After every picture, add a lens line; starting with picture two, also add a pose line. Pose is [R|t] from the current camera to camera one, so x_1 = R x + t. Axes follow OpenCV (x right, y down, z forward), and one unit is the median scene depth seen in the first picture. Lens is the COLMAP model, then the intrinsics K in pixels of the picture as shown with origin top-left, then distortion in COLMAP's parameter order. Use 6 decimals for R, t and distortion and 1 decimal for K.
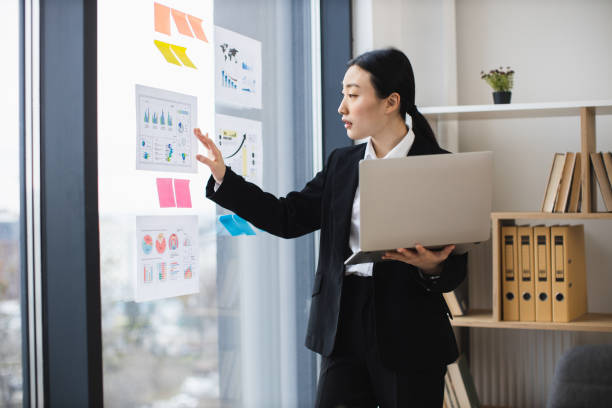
lens RADIAL K [[900.0, 0, 306.0], [0, 900.0, 204.0], [0, 0, 1]] dist [-0.141861, 0.058176]
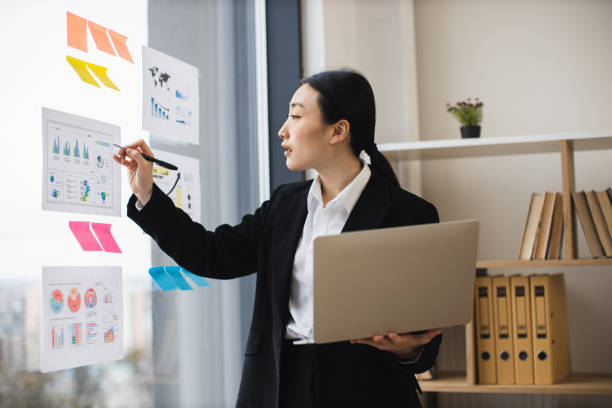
lens RADIAL K [[900.0, 0, 306.0], [0, 900.0, 204.0], [0, 0, 1]] dist [-0.141861, 0.058176]
pose [[0.998443, -0.009645, 0.054950, 0.005742], [0.013263, 0.997741, -0.065859, 0.010225], [-0.054190, 0.066486, 0.996315, 0.134992]]
